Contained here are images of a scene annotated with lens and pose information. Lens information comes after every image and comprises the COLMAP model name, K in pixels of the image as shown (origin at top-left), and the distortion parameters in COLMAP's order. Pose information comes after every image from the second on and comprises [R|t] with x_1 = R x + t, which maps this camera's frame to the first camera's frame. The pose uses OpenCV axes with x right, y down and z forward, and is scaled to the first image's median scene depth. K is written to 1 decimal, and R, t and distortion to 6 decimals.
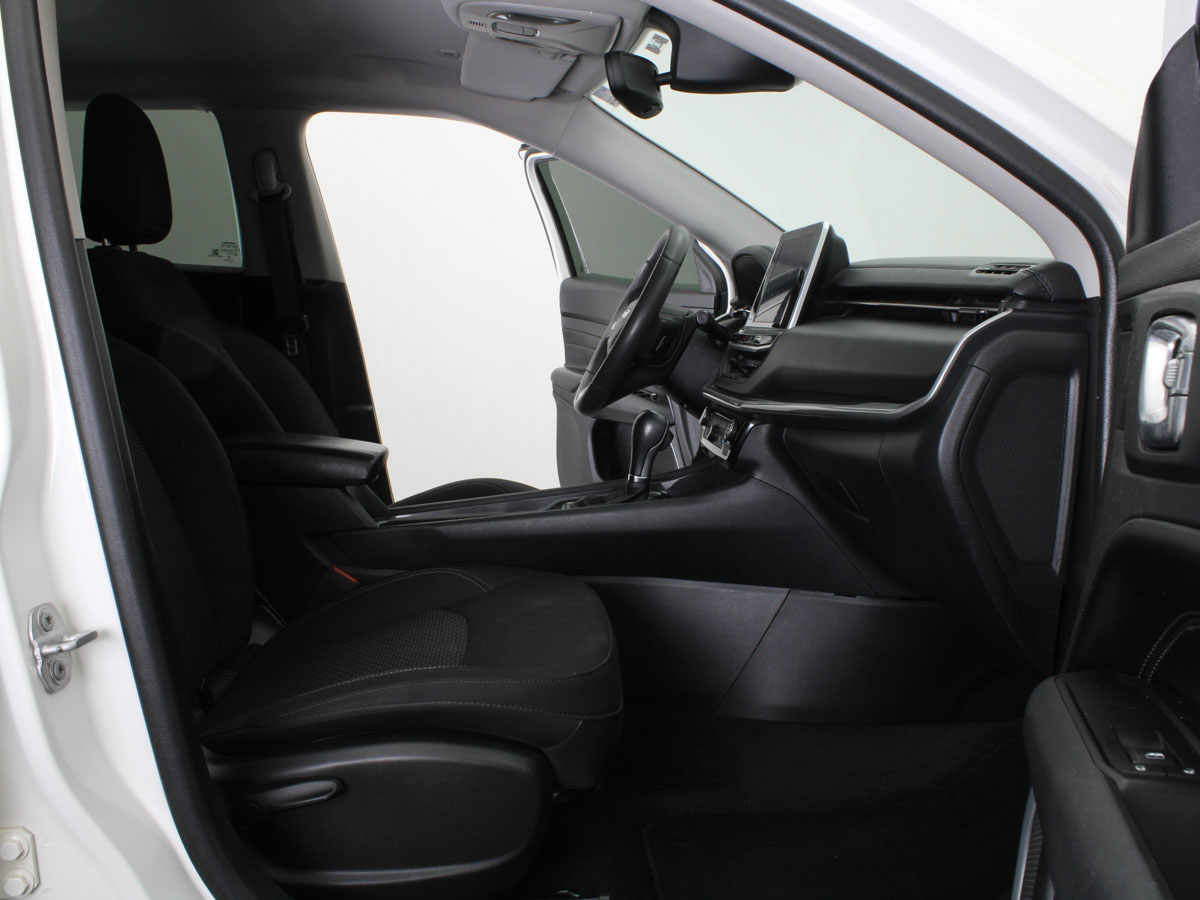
lens RADIAL K [[1087.9, 0, 603.2], [0, 1087.9, 454.2], [0, 0, 1]] dist [-0.127145, 0.000000]
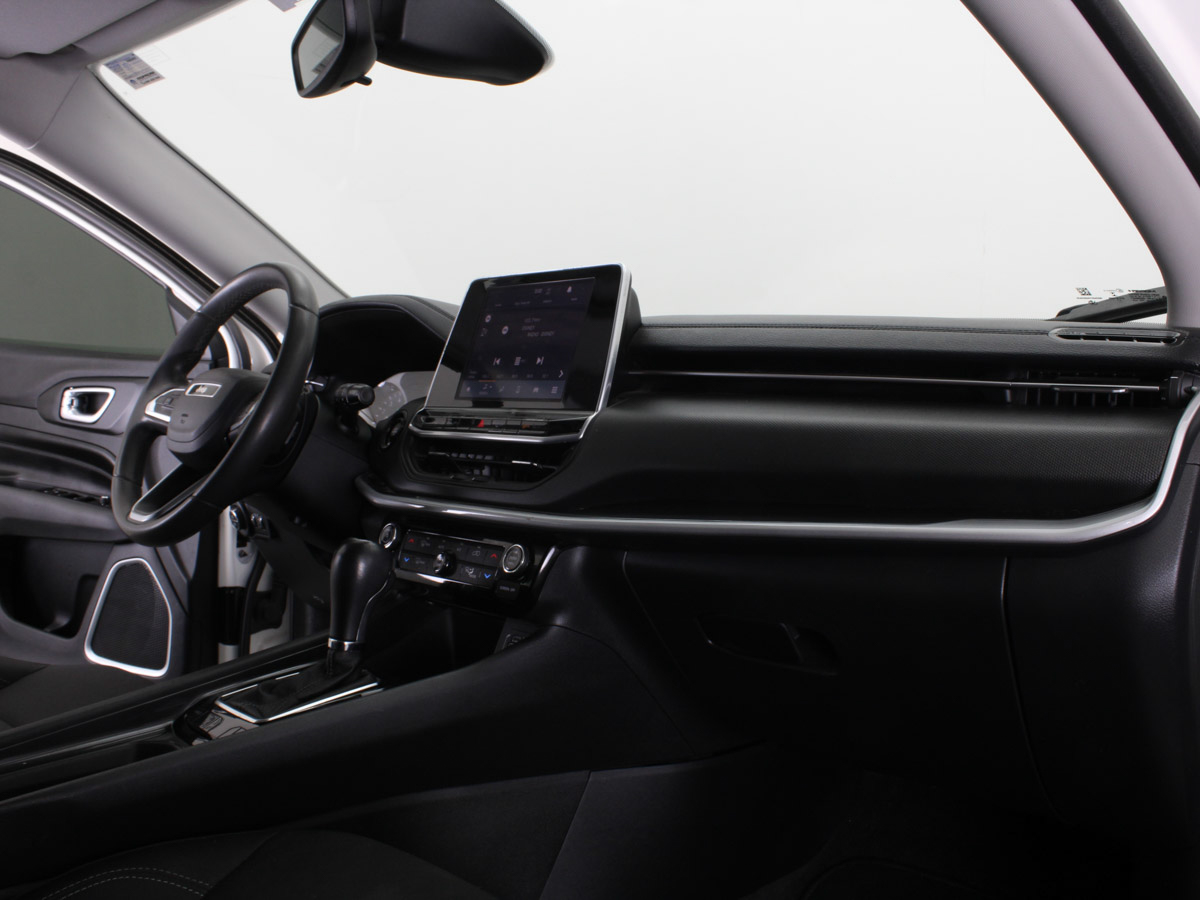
lens RADIAL K [[1087.9, 0, 590.8], [0, 1087.9, 448.5], [0, 0, 1]] dist [-0.127145, 0.000000]
pose [[0.763439, -0.036742, 0.644834, -0.291223], [0.080251, 0.996040, -0.038259, -0.063267], [-0.640875, 0.080957, 0.763364, 0.455009]]
